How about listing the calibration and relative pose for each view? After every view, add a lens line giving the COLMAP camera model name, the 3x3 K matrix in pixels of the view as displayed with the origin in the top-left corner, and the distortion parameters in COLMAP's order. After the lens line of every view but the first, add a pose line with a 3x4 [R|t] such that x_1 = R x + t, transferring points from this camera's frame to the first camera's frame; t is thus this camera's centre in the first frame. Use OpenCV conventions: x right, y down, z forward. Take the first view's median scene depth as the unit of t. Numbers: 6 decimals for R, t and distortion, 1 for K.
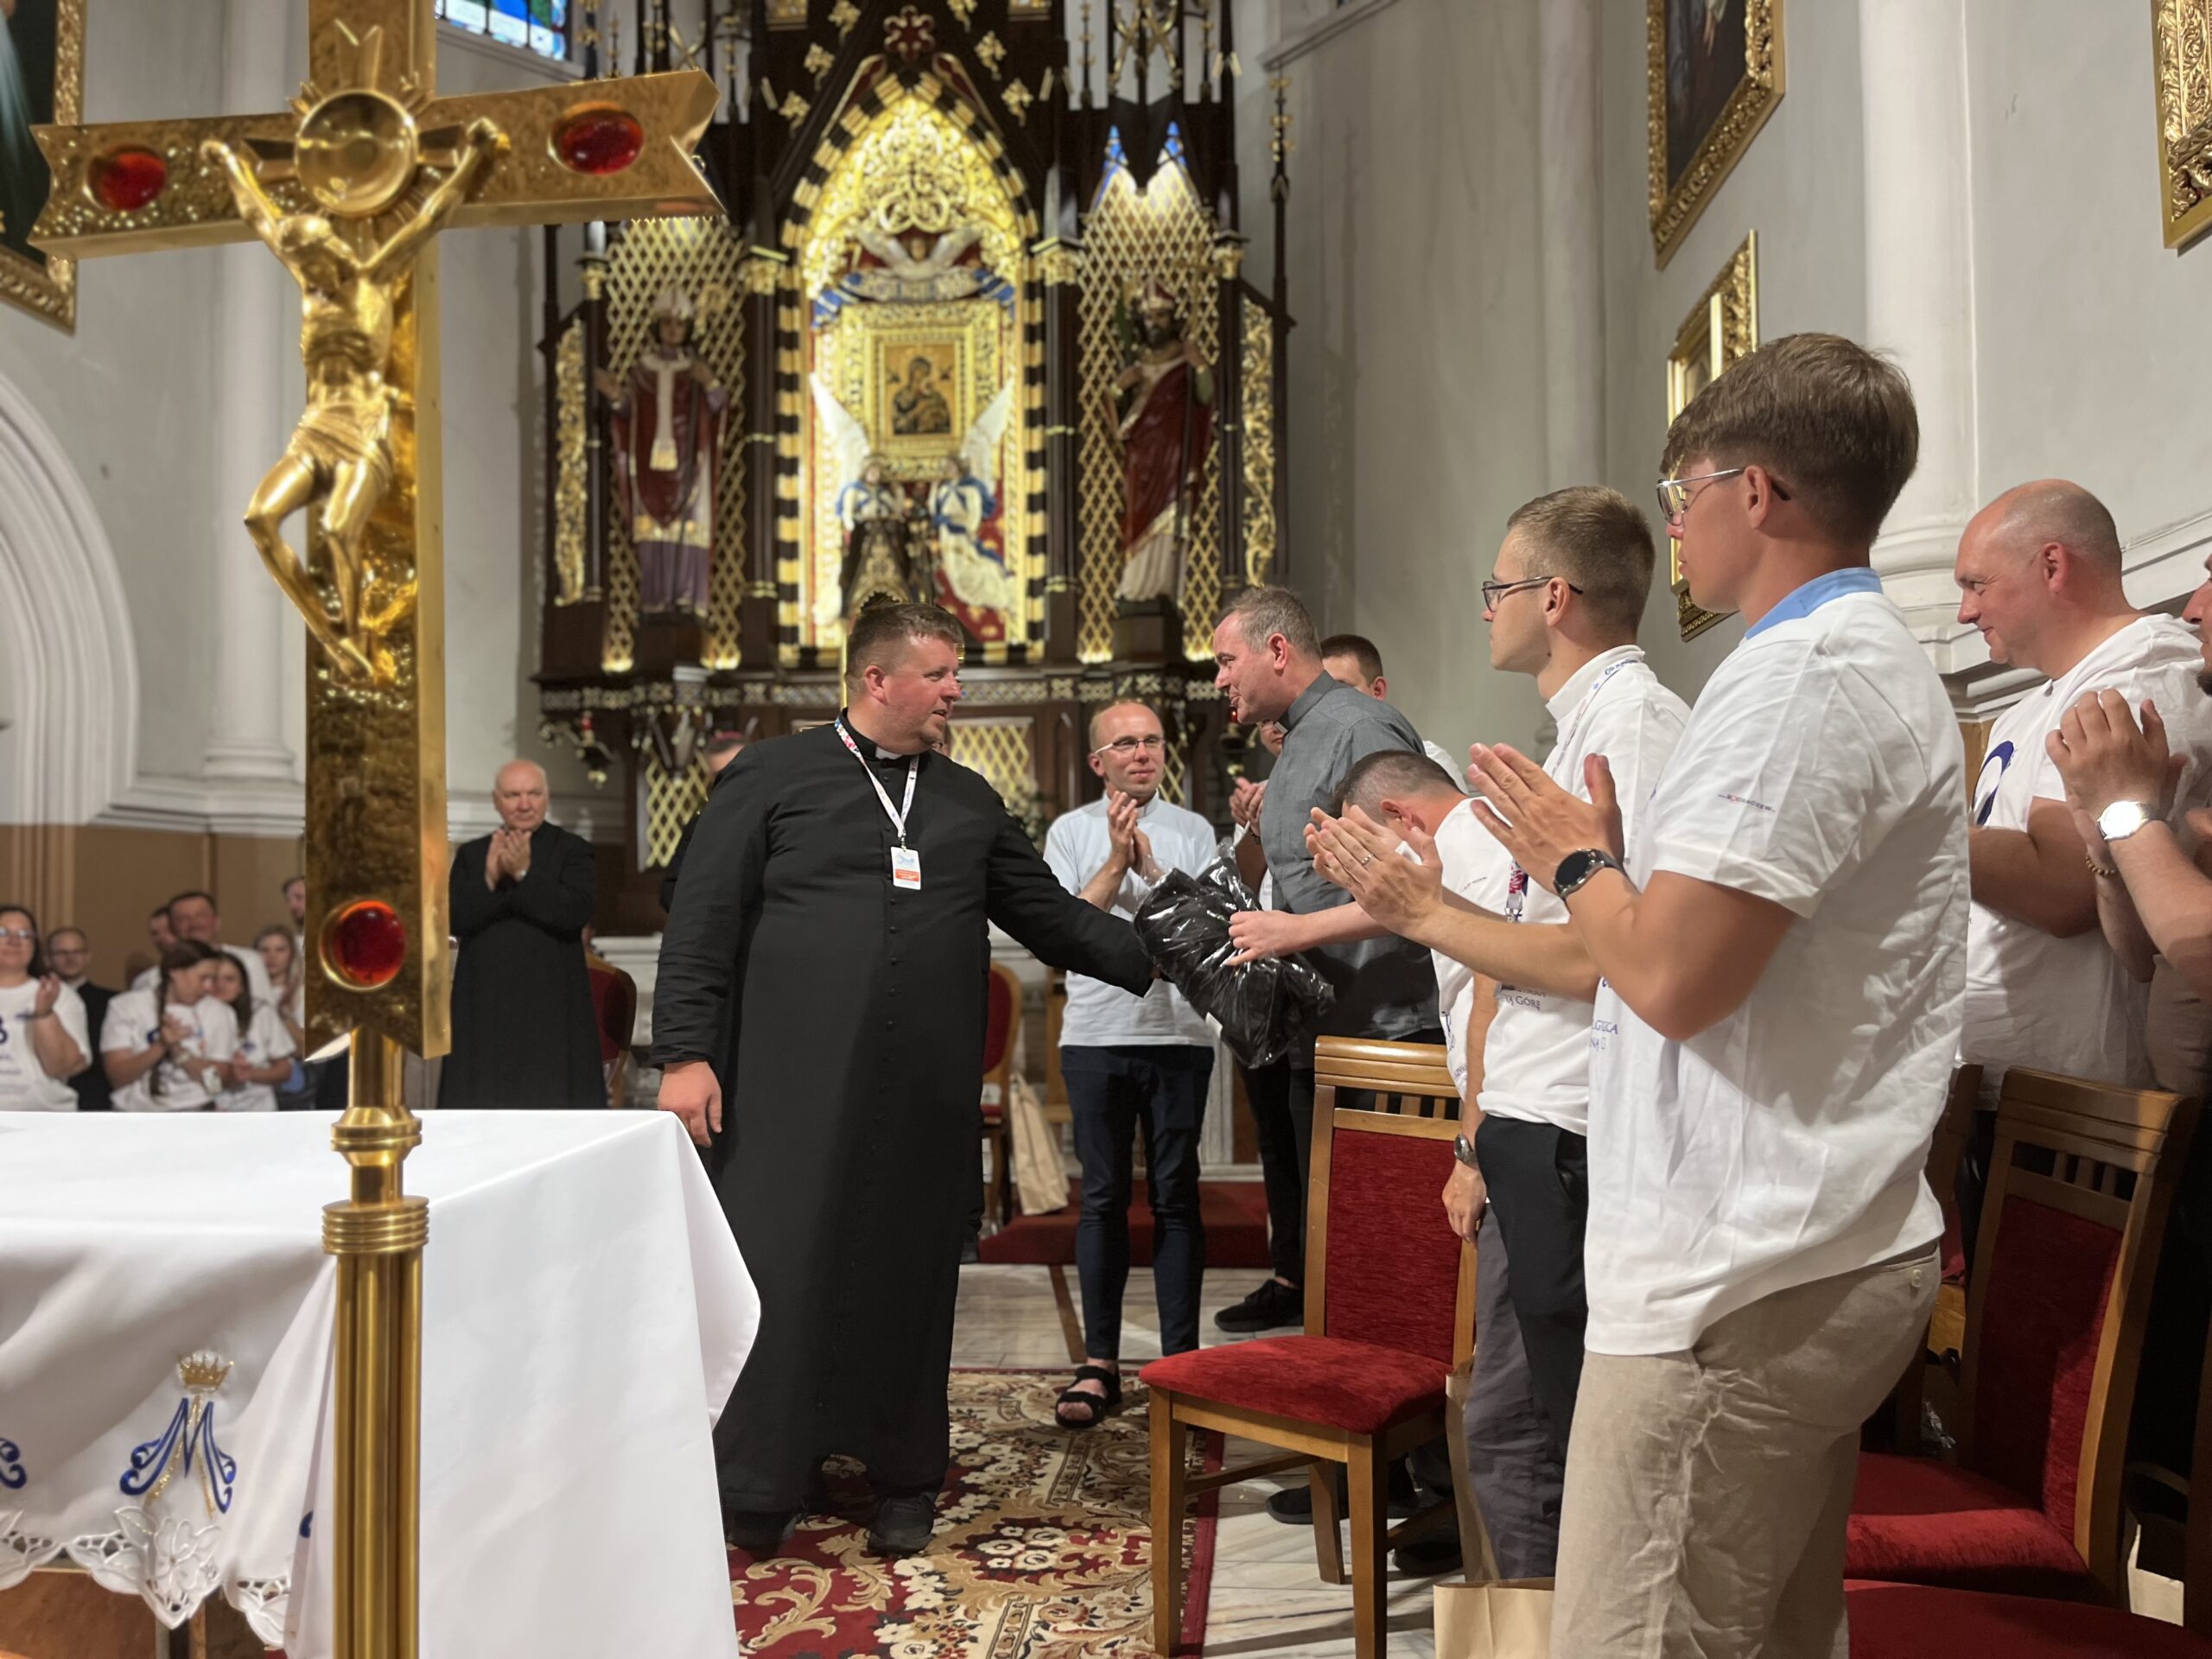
lens RADIAL K [[1704.8, 0, 1093.4], [0, 1704.8, 844.7], [0, 0, 1]] dist [0.064321, -0.092568]
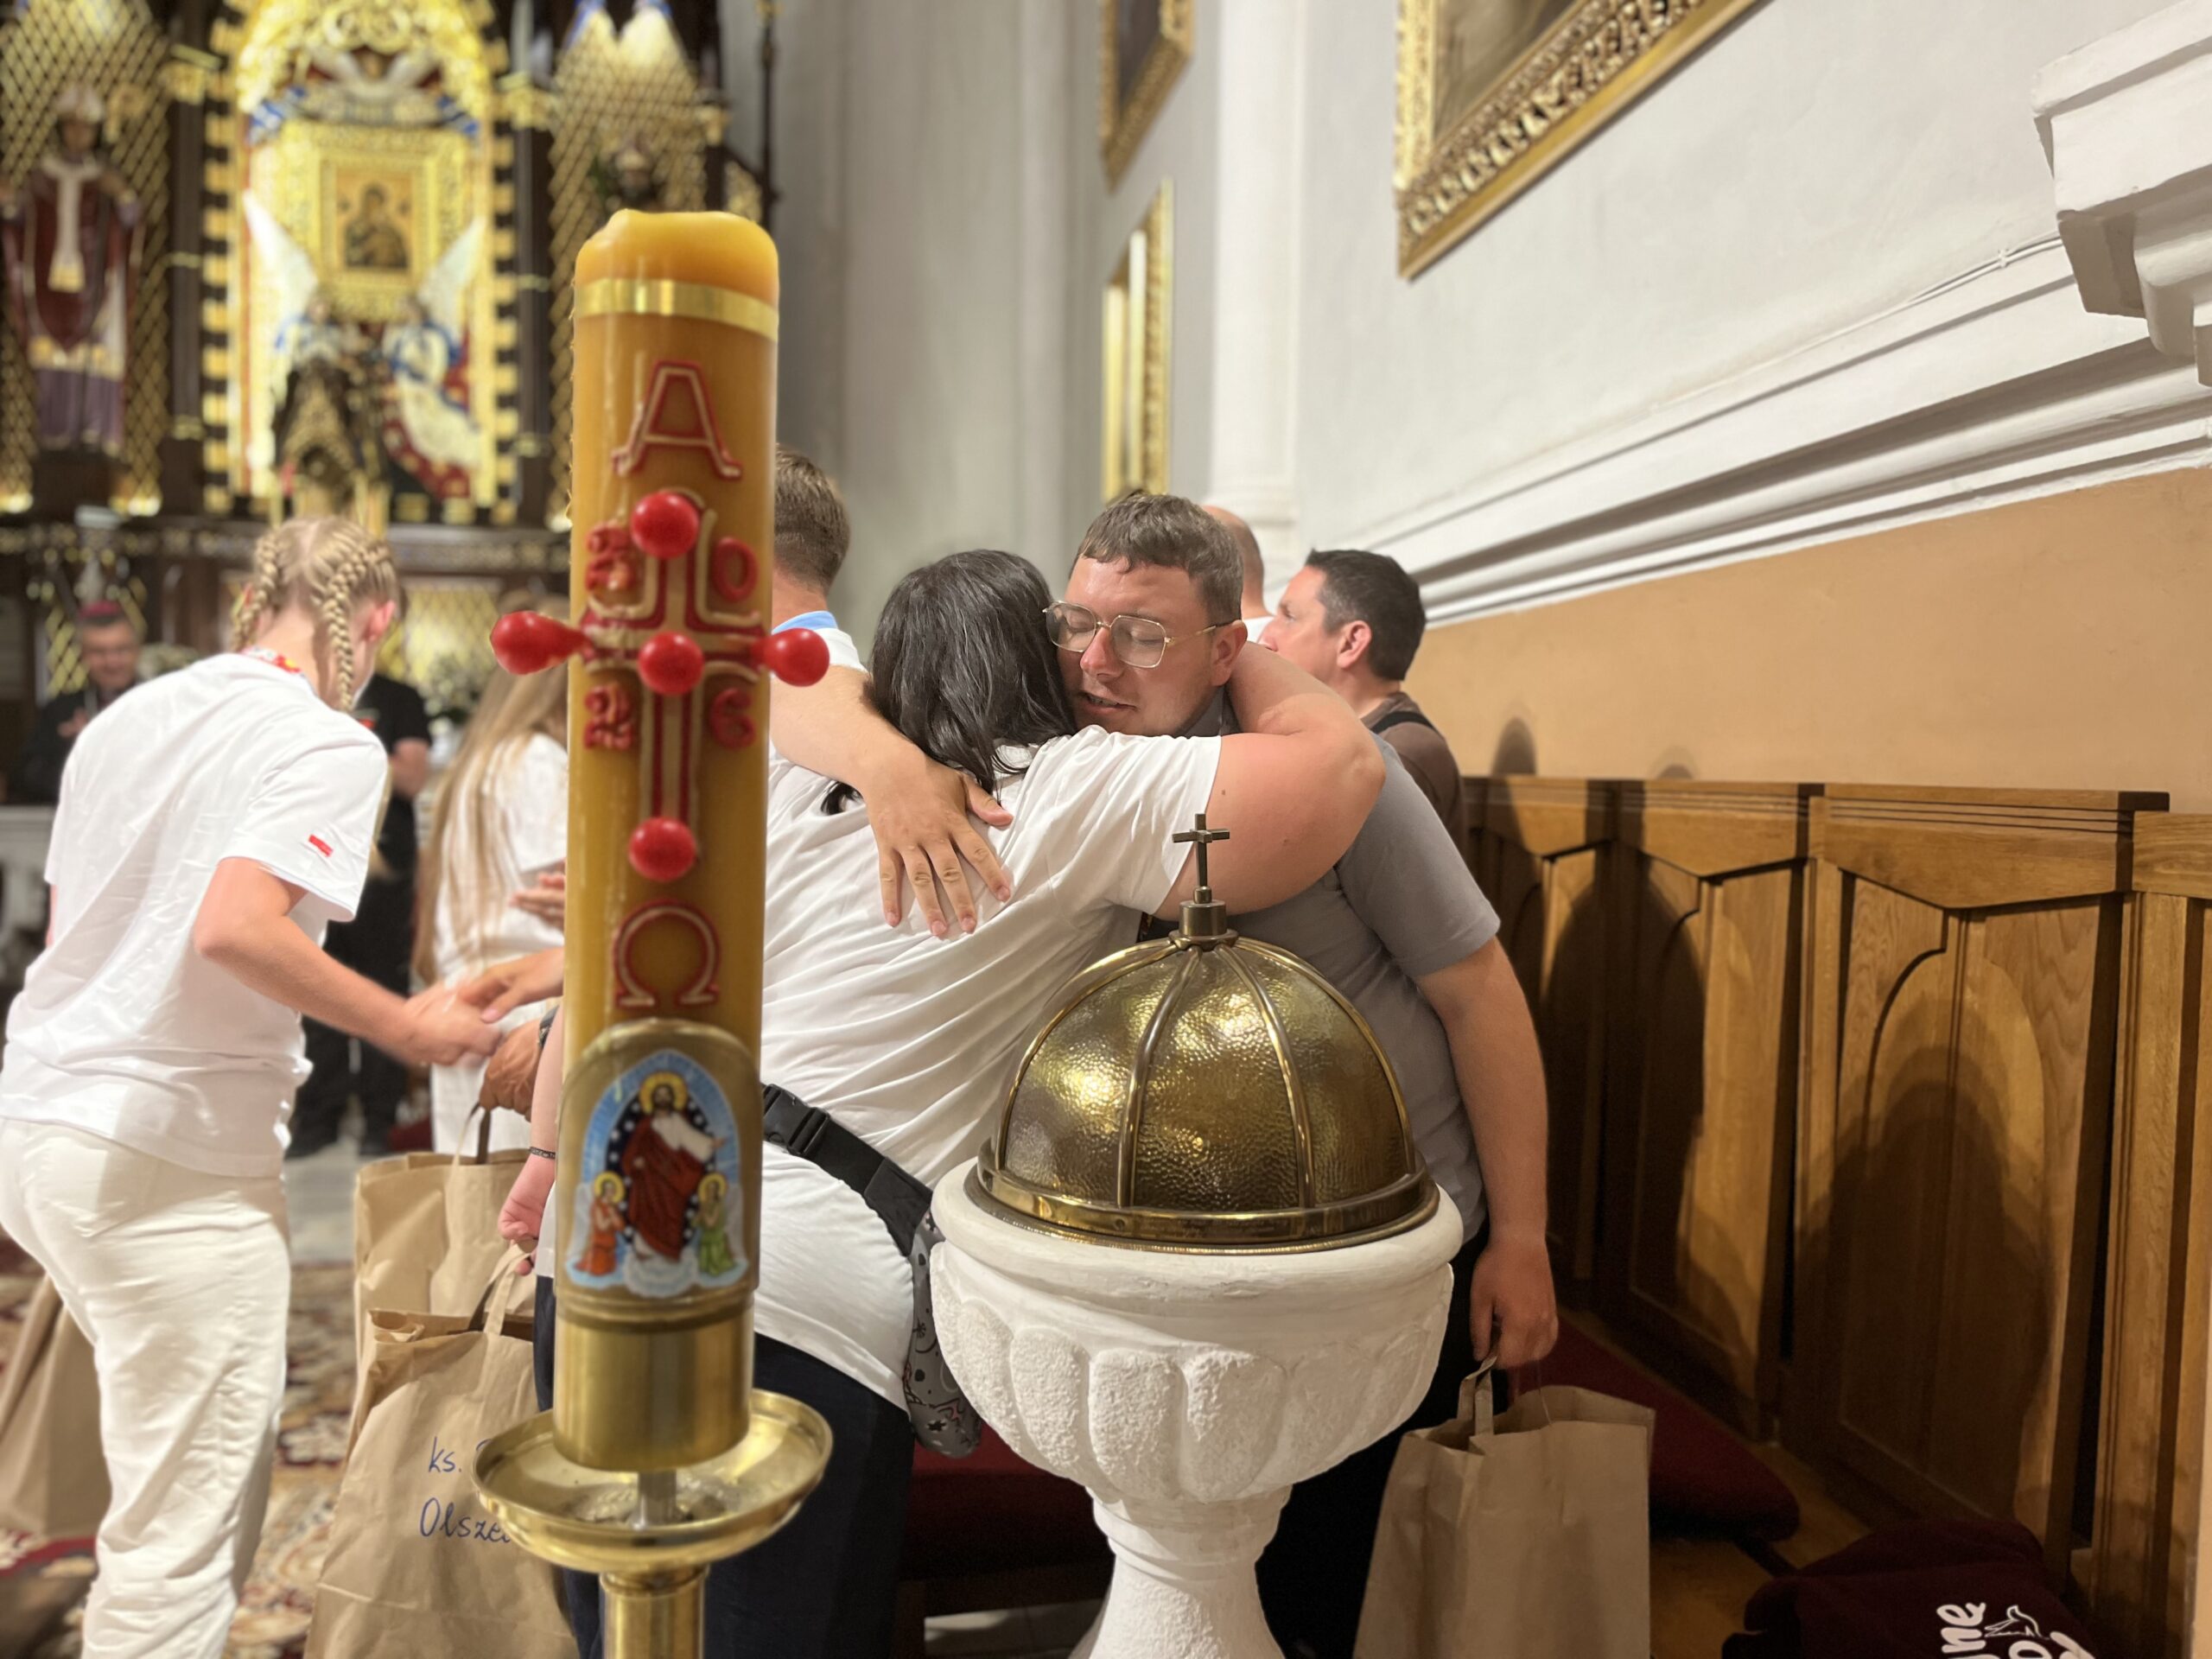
lens RADIAL K [[1704.8, 0, 1138.1], [0, 1704.8, 825.0], [0, 0, 1]] dist [0.064321, -0.092568]
pose [[0.962590, 0.008475, 0.270829, 0.049112], [-0.029257, 0.996918, 0.072791, -0.019043], [-0.269378, -0.077992, 0.959871, -0.040150]]
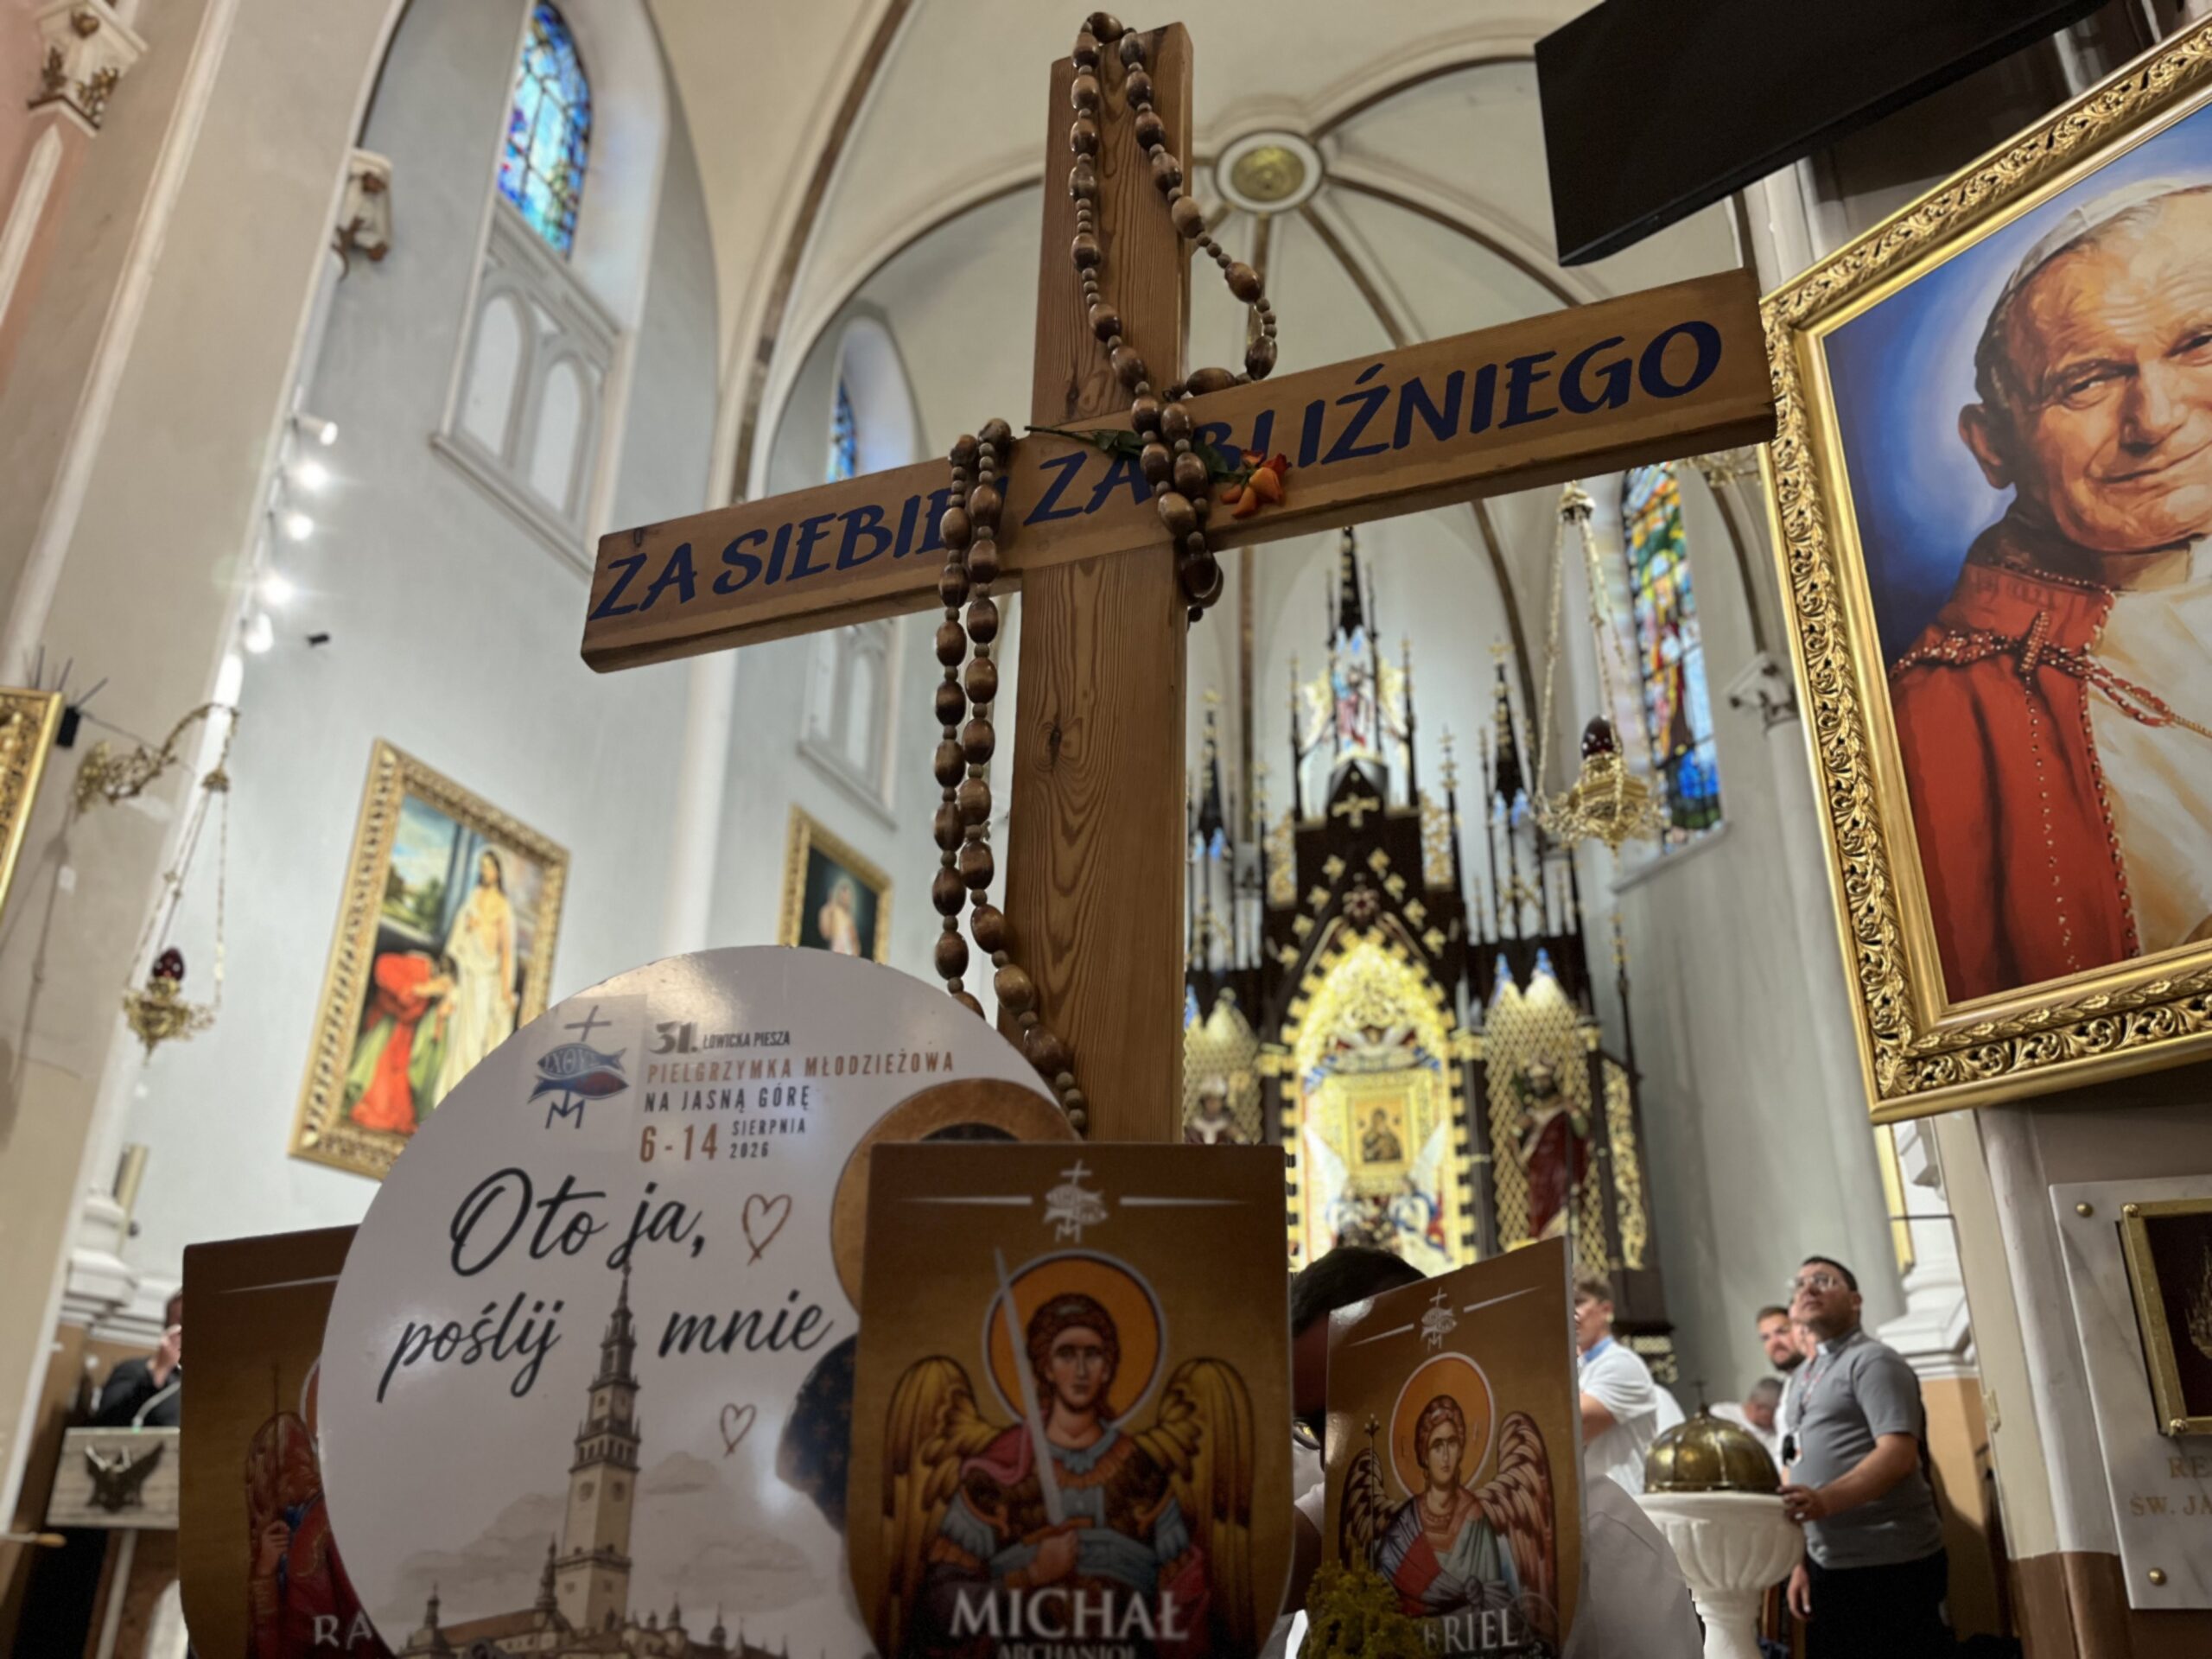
lens RADIAL K [[1704.8, 0, 1102.1], [0, 1704.8, 853.9], [0, 0, 1]] dist [0.064321, -0.092568]
pose [[0.961694, -0.088859, -0.259323, 0.070709], [-0.008435, 0.935964, -0.351994, 0.025843], [0.273994, 0.340698, 0.899362, -0.456337]]
